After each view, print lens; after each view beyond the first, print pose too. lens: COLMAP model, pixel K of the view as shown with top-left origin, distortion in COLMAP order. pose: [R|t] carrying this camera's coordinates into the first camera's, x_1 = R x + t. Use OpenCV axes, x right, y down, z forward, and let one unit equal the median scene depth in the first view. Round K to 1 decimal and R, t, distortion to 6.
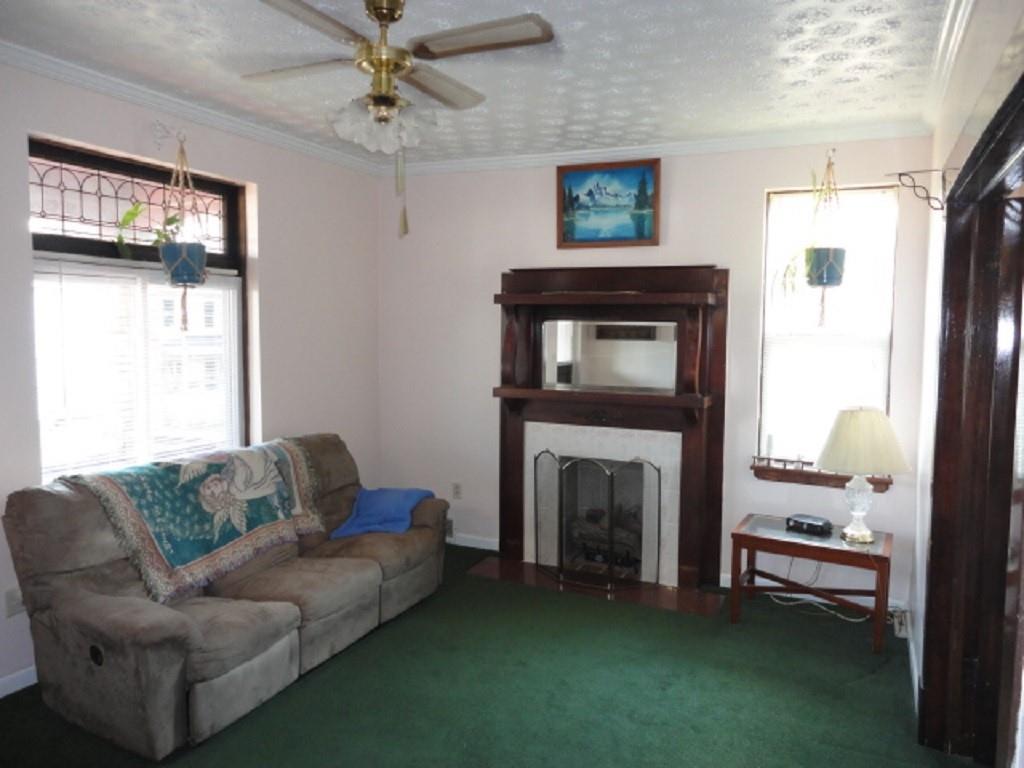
lens RADIAL K [[743.9, 0, 517.3], [0, 743.9, 384.2], [0, 0, 1]] dist [0.006715, 0.000960]
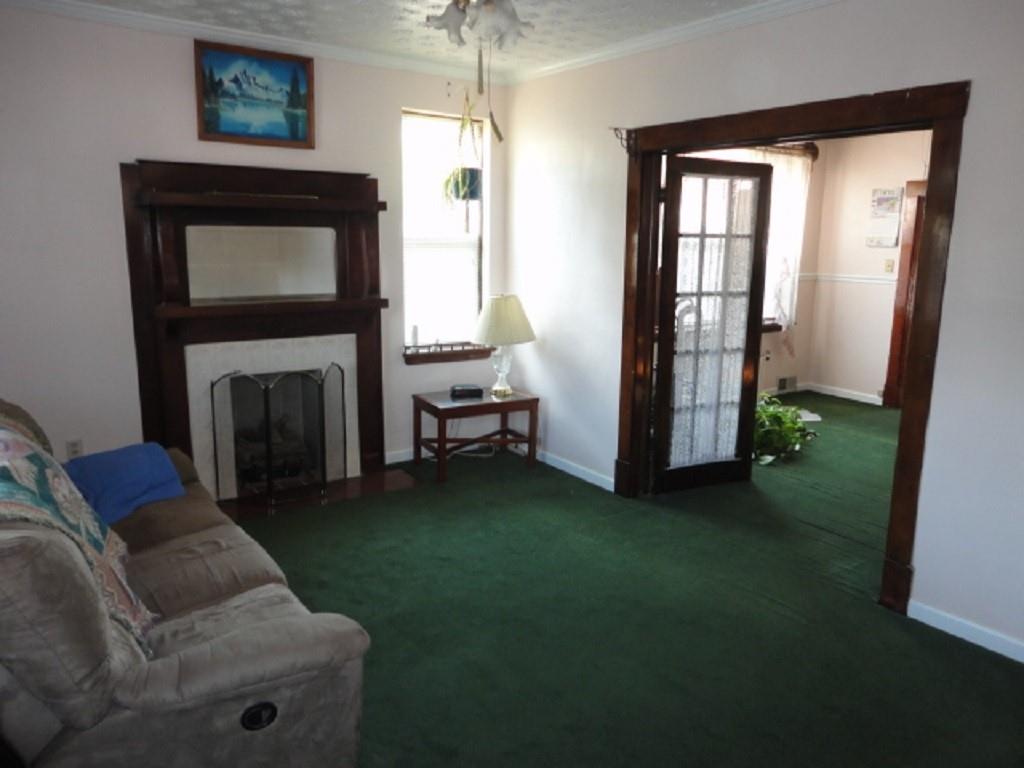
lens RADIAL K [[743.9, 0, 519.1], [0, 743.9, 385.2], [0, 0, 1]] dist [0.006715, 0.000960]
pose [[0.493850, -0.176691, 0.851406, -0.567383], [0.064281, 0.983877, 0.166897, -0.024354], [-0.867168, -0.027693, 0.497246, 0.254363]]
